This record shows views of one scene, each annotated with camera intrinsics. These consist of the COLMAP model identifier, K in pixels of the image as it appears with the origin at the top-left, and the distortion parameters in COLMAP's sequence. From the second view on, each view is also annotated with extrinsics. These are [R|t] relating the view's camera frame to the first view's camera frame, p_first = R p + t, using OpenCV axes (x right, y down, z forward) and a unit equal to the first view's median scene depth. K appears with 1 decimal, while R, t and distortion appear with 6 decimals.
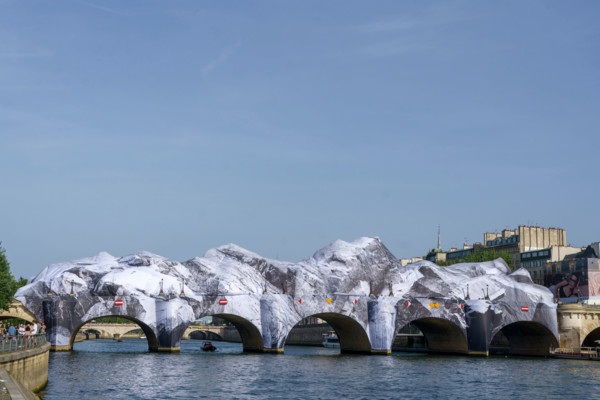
lens RADIAL K [[845.0, 0, 313.0], [0, 845.0, 161.0], [0, 0, 1]] dist [0.053422, 0.000000]
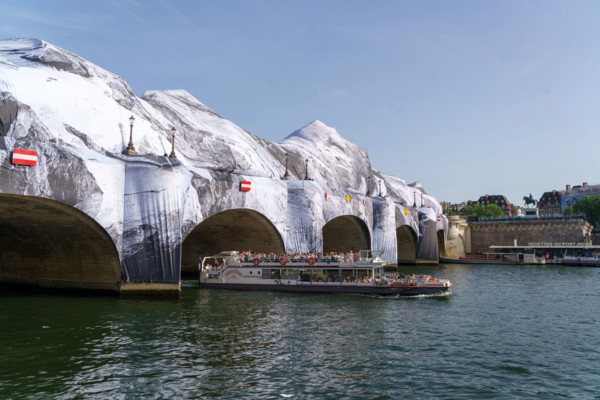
lens RADIAL K [[419.9, 0, 286.8], [0, 419.9, 202.0], [0, 0, 1]] dist [-0.005126, 0.010778]
pose [[0.695258, 0.060664, 0.716196, -0.261156], [-0.144013, 0.987983, 0.056117, 0.154190], [-0.704185, -0.142157, 0.695640, 0.786516]]
